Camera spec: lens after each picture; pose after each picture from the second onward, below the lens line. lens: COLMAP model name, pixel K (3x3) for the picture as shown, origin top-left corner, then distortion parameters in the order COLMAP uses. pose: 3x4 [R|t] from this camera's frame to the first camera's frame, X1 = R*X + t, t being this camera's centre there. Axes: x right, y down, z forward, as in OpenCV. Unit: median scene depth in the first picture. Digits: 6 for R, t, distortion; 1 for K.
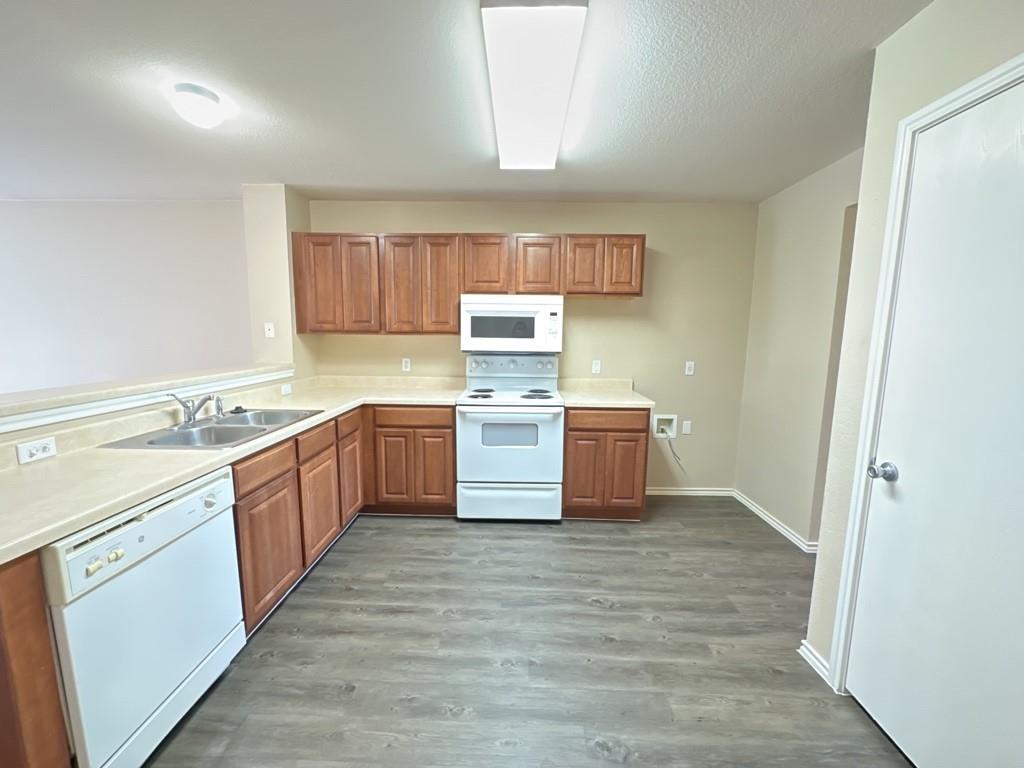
lens RADIAL K [[411.0, 0, 510.5], [0, 411.0, 383.8], [0, 0, 1]] dist [0.000634, 0.000034]
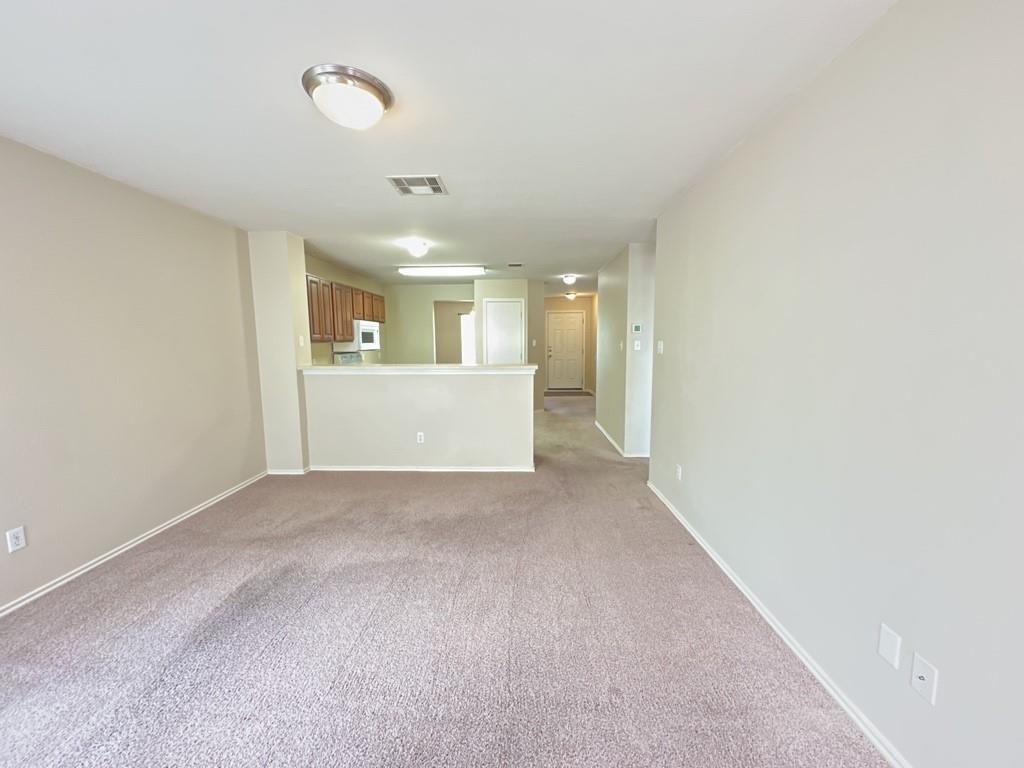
lens RADIAL K [[405.2, 0, 512.4], [0, 405.2, 384.7], [0, 0, 1]] dist [-0.001179, 0.000395]
pose [[-0.019232, -0.120031, 0.992584, -1.928051], [0.142512, 0.982302, 0.121549, -0.052556], [-0.989606, 0.143793, -0.001786, 0.341095]]
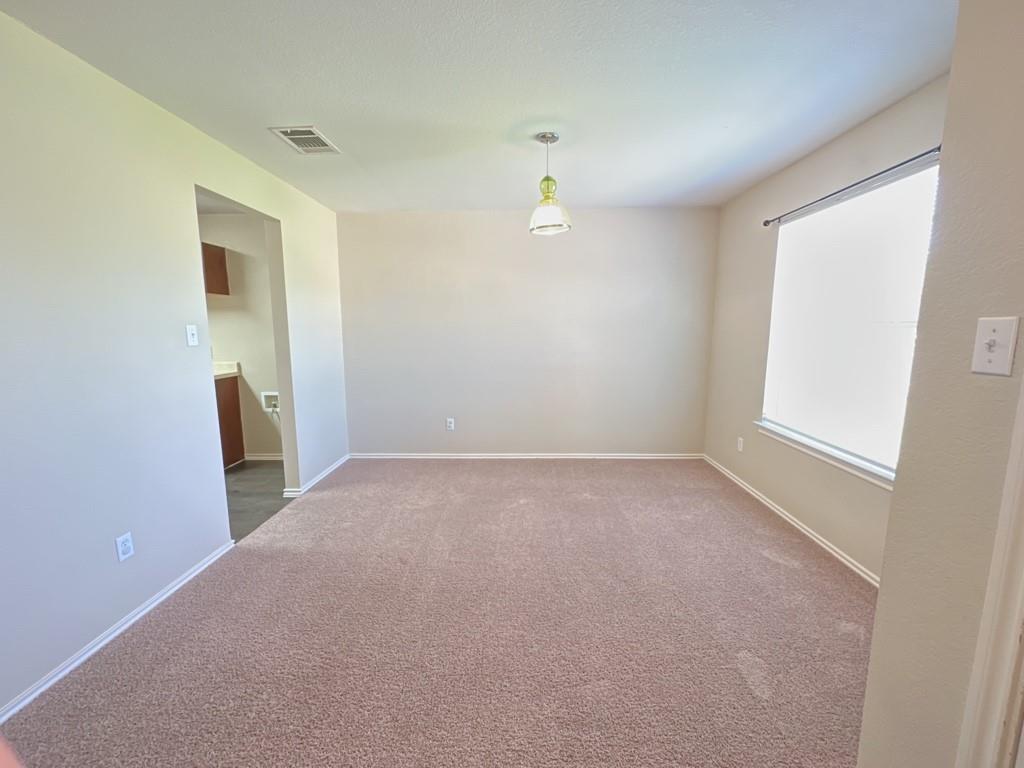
lens RADIAL K [[405.2, 0, 511.8], [0, 405.2, 384.7], [0, 0, 1]] dist [-0.001179, 0.000395]
pose [[0.999859, -0.016166, -0.004497, 1.142983], [0.016169, 0.999869, 0.000597, 0.067720], [0.004487, -0.000669, 0.999990, -0.171446]]
